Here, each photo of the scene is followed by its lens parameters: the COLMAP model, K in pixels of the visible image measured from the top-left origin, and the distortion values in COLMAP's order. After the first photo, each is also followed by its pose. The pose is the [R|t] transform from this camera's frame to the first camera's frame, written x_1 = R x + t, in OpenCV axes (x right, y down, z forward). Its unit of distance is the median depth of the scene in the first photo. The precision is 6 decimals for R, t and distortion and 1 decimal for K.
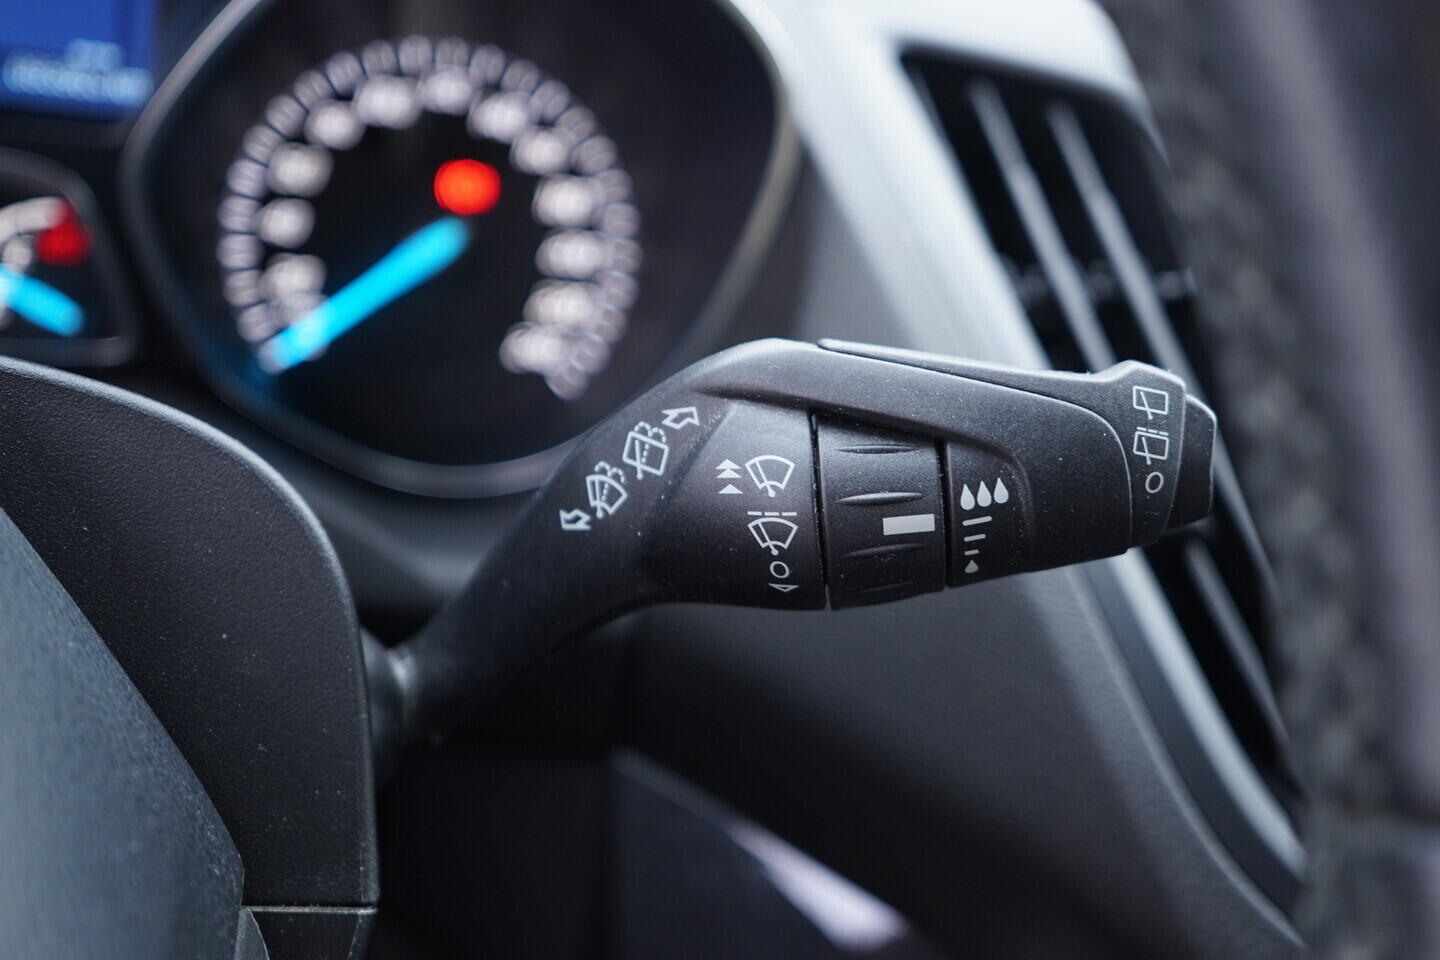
lens RADIAL K [[1471.4, 0, 720.0], [0, 1471.4, 480.0], [0, 0, 1]] dist [-0.009569, 0.027621]
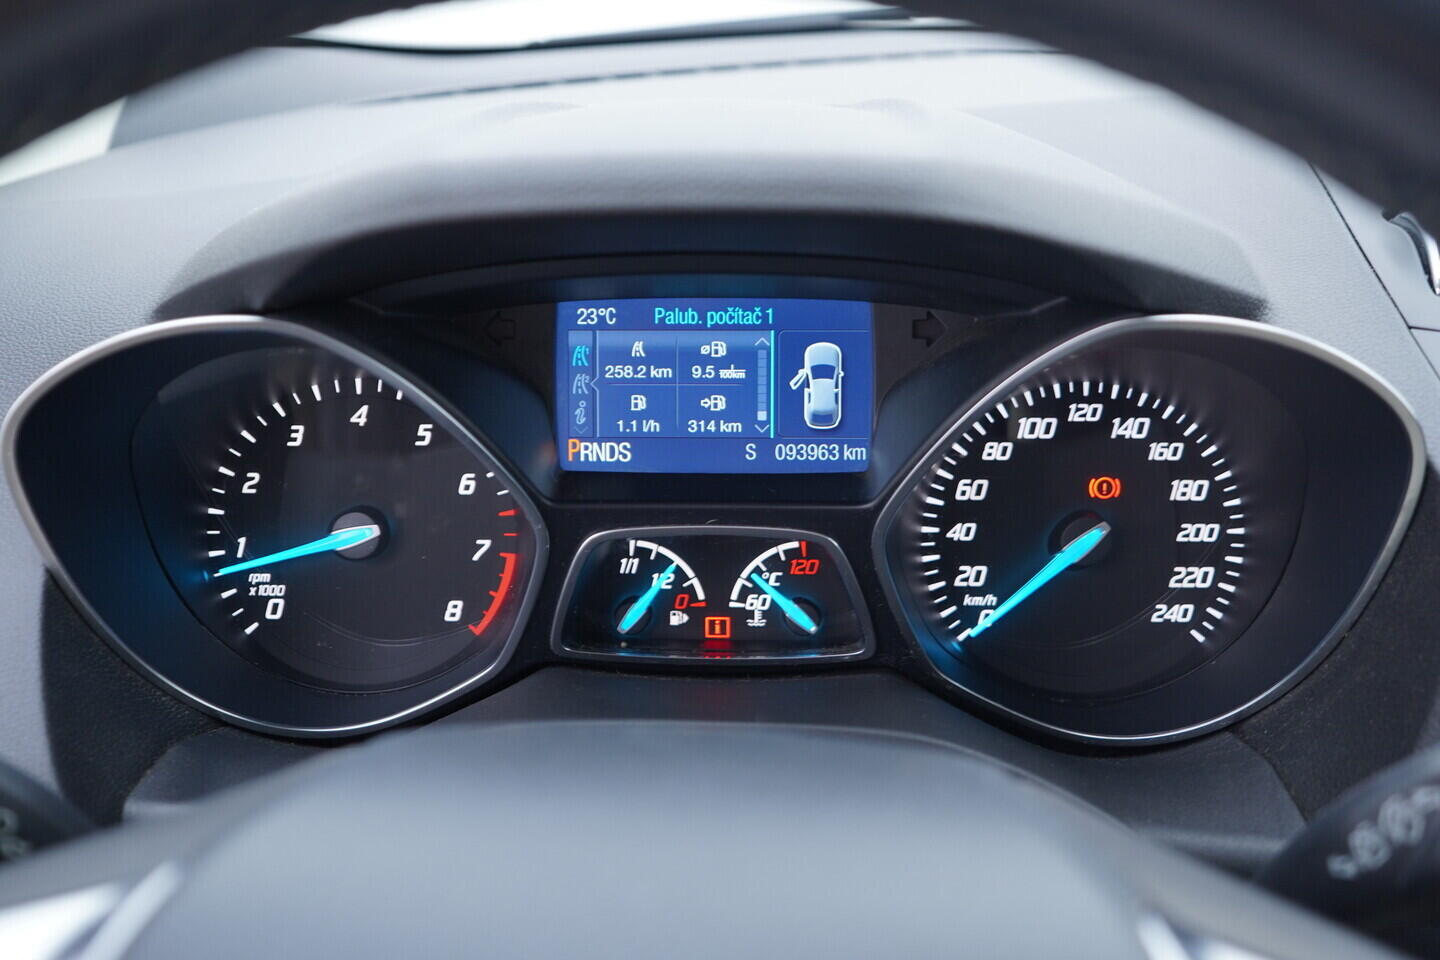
lens RADIAL K [[1494.7, 0, 724.0], [0, 1494.7, 478.2], [0, 0, 1]] dist [0.002803, 0.007430]
pose [[0.952432, -0.078165, -0.294558, -0.114946], [0.059721, 0.995679, -0.071112, -0.148413], [0.298844, 0.050138, 0.952984, -0.302314]]
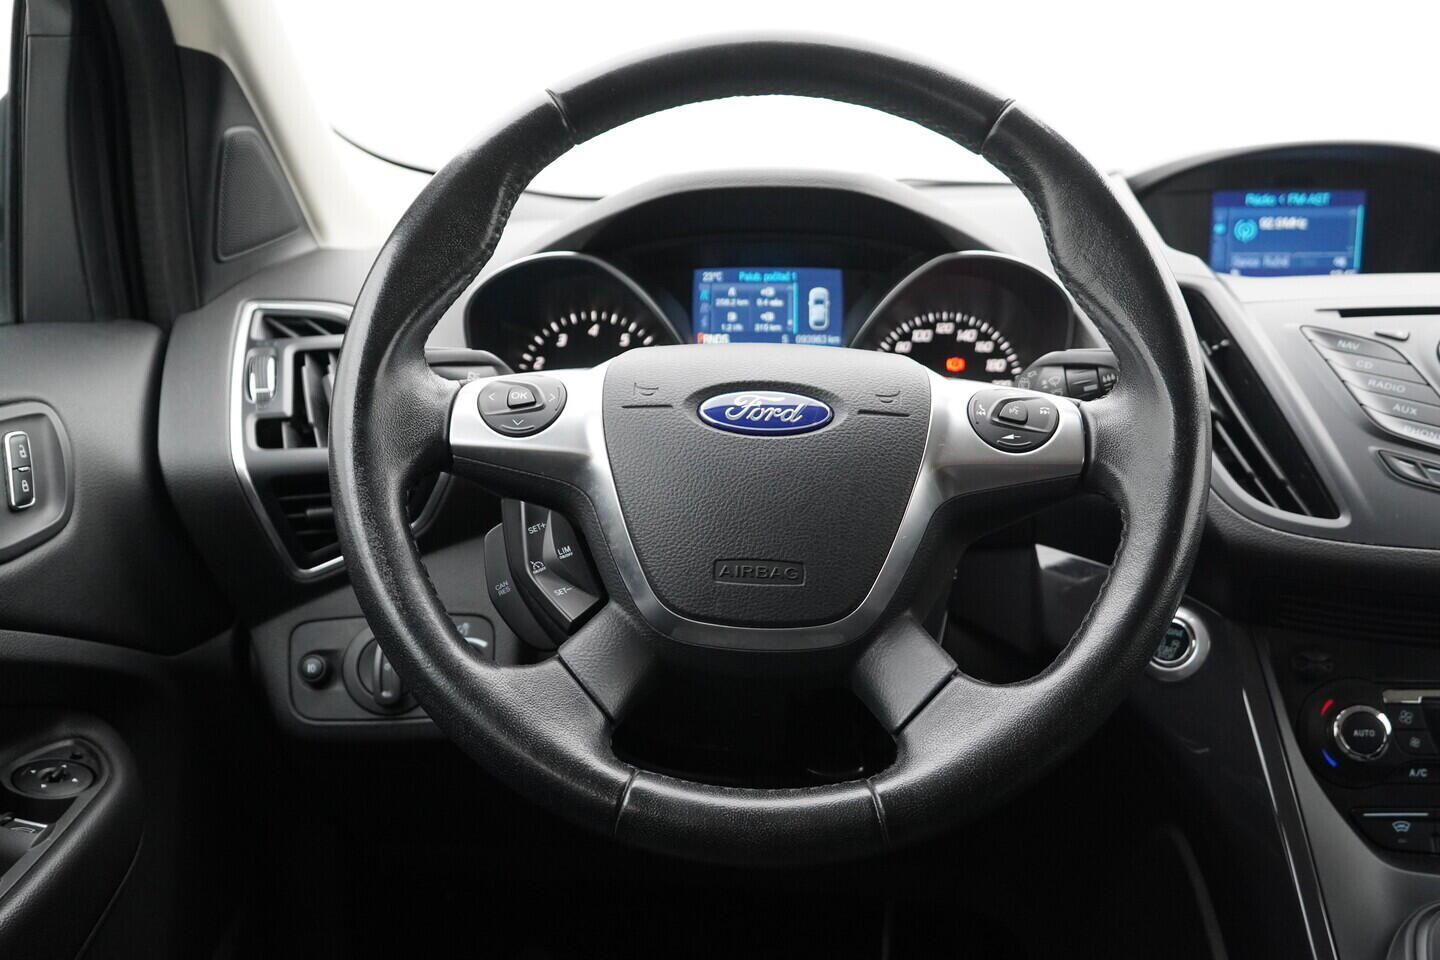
lens RADIAL K [[1471.4, 0, 720.0], [0, 1471.4, 480.0], [0, 0, 1]] dist [-0.009569, 0.027621]
pose [[0.954226, -0.116433, -0.275494, 0.124144], [0.053905, 0.972981, -0.224503, 0.580750], [0.294190, 0.199376, 0.934720, -1.553824]]
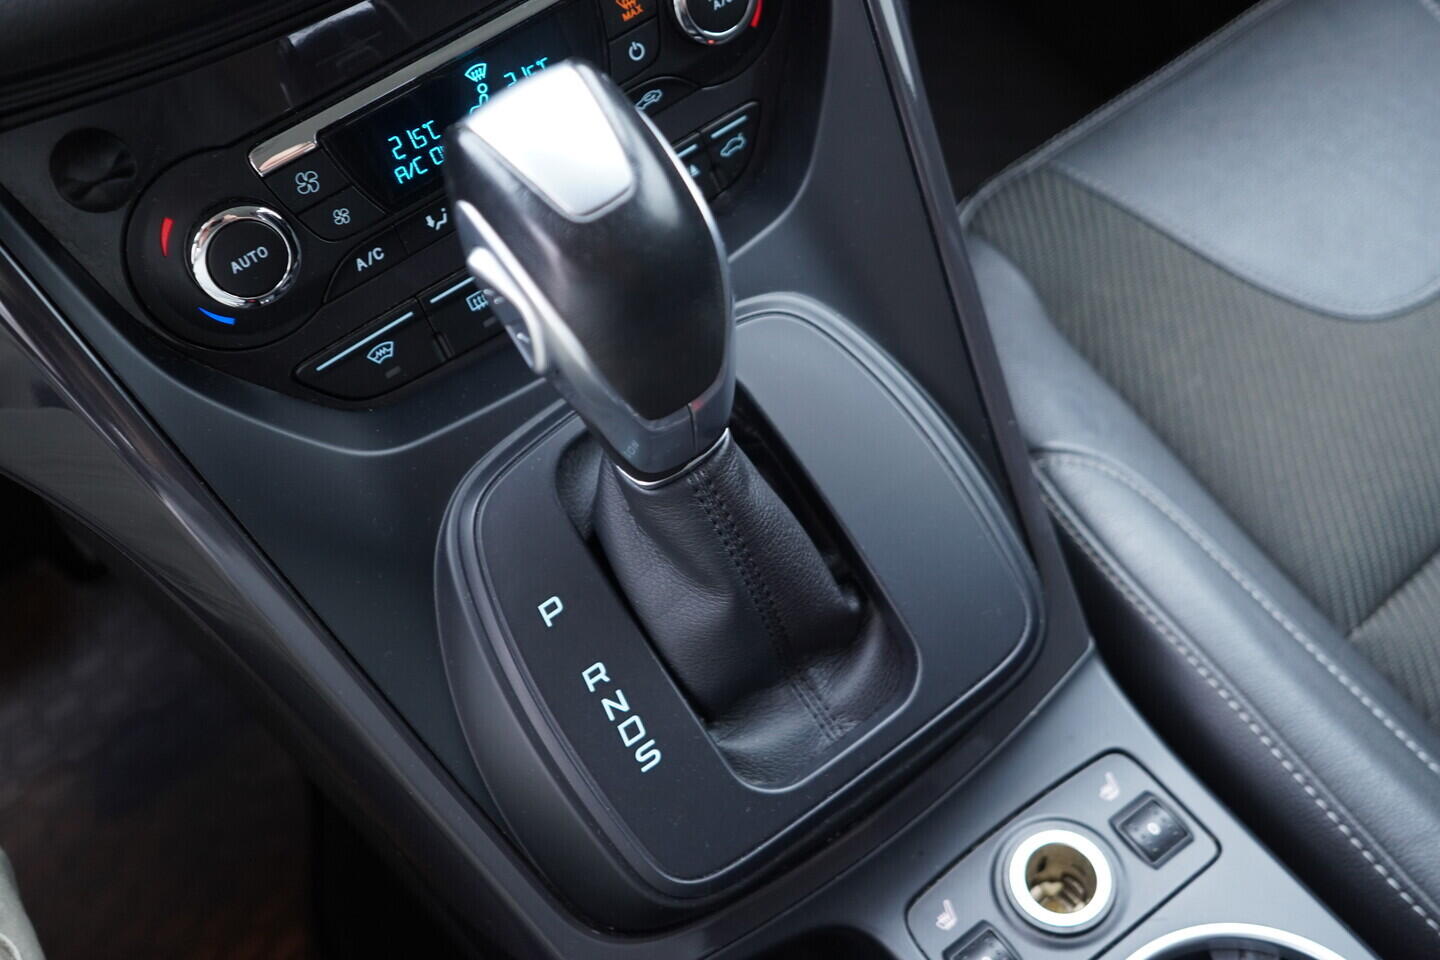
lens RADIAL K [[1494.7, 0, 724.0], [0, 1494.7, 478.2], [0, 0, 1]] dist [0.002803, 0.007430]
pose [[0.877061, -0.480297, -0.008907, 0.635457], [0.415678, 0.749508, 0.515219, 0.196317], [-0.240782, -0.455580, 0.857013, -0.346274]]
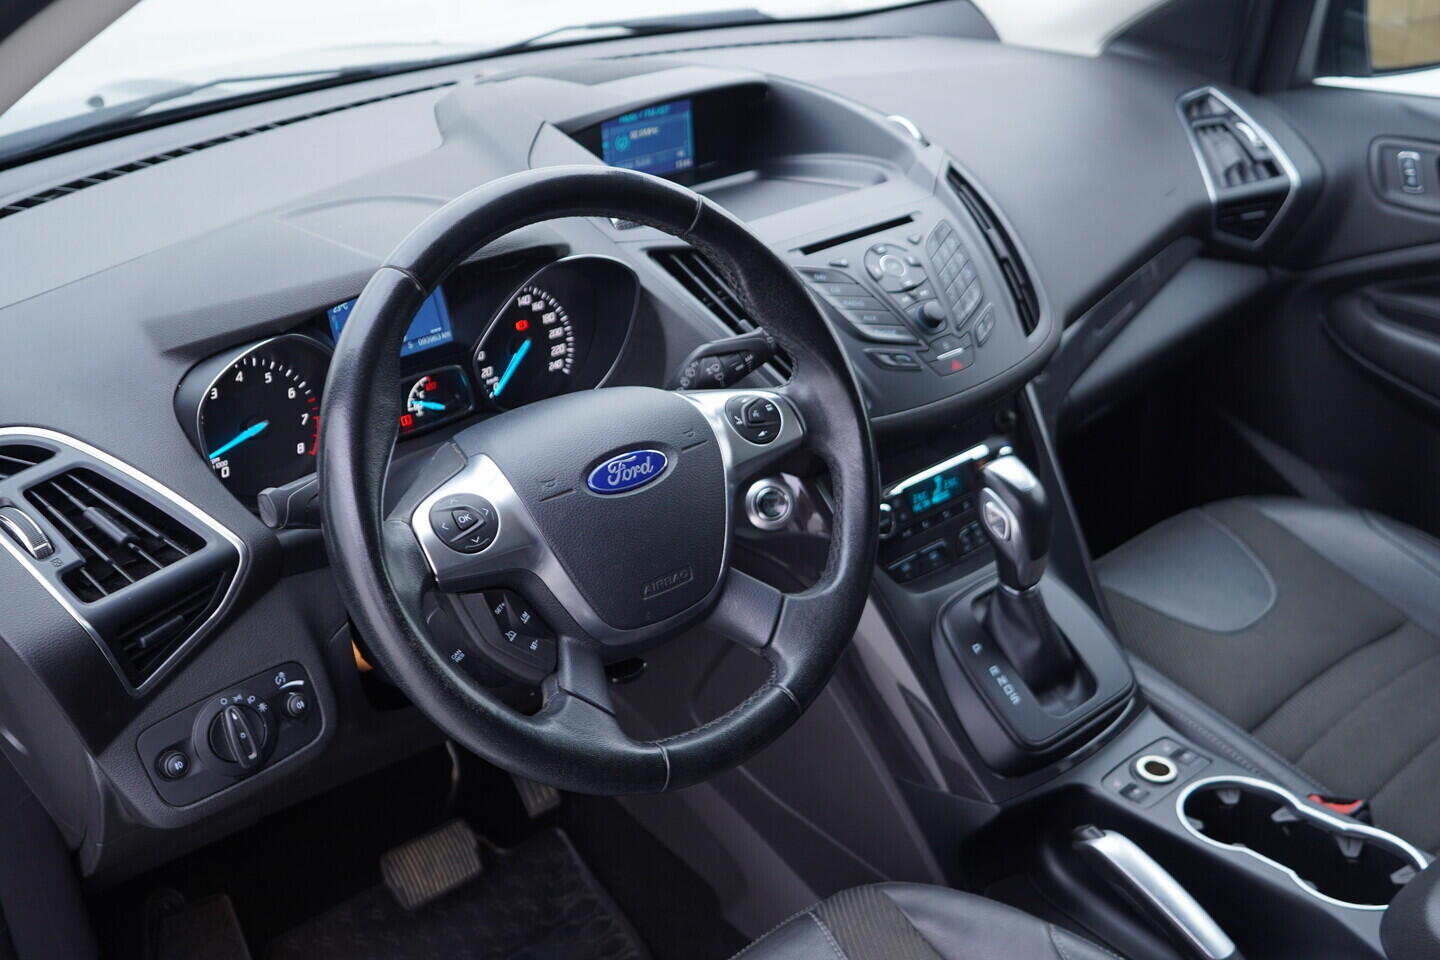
lens RADIAL K [[1494.7, 0, 724.0], [0, 1494.7, 478.2], [0, 0, 1]] dist [0.002803, 0.007430]
pose [[0.863733, -0.378822, 0.332354, -1.065837], [0.346588, 0.925299, 0.153943, -0.257217], [-0.365844, -0.017775, 0.930506, -2.327386]]
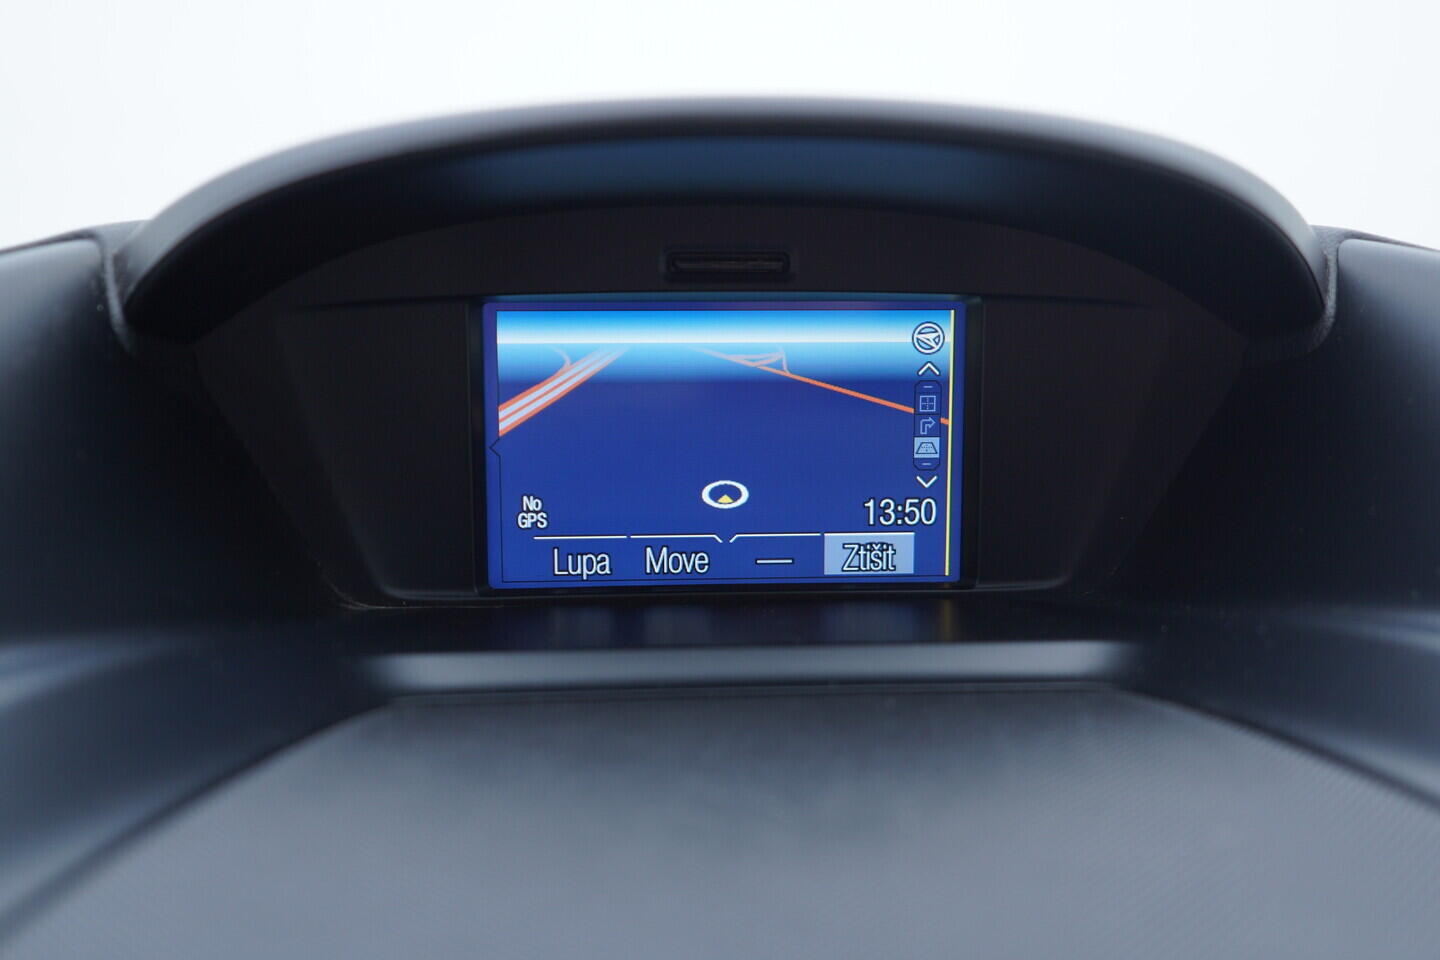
lens RADIAL K [[1494.7, 0, 724.0], [0, 1494.7, 478.2], [0, 0, 1]] dist [0.002803, 0.007430]
pose [[0.977746, -0.139843, -0.156385, 0.619659], [0.093960, 0.958388, -0.269562, -0.264671], [0.187574, 0.248869, 0.950200, 0.667332]]
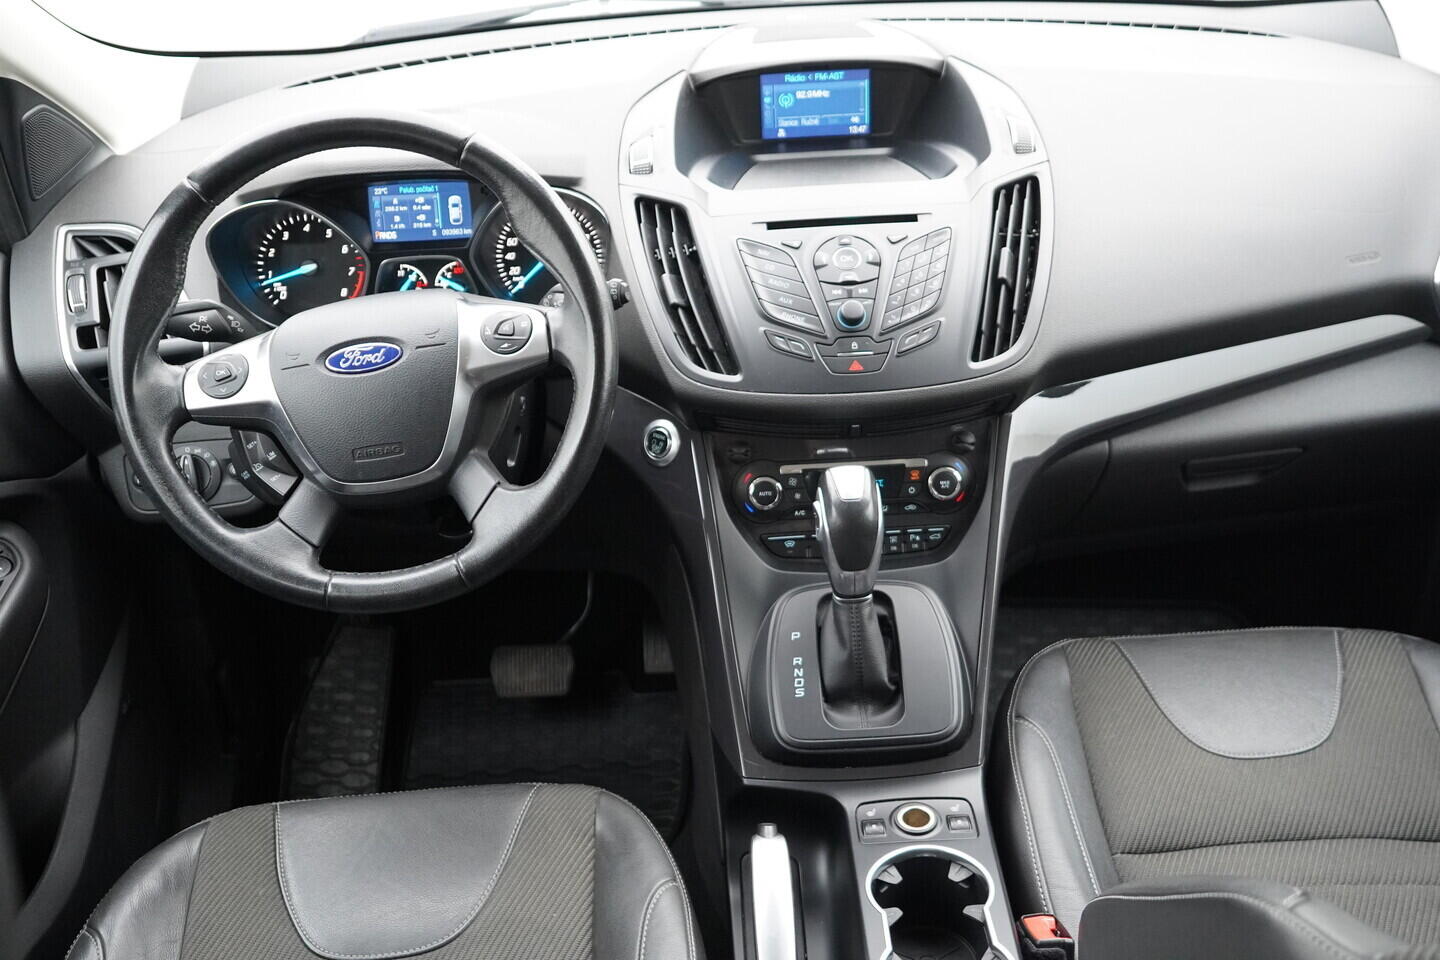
lens RADIAL K [[1494.7, 0, 724.0], [0, 1494.7, 478.2], [0, 0, 1]] dist [0.002803, 0.007430]
pose [[0.958783, -0.094560, -0.267942, 1.282585], [0.115508, 0.991275, 0.063495, 0.225413], [0.259600, -0.091827, 0.961340, -2.777107]]
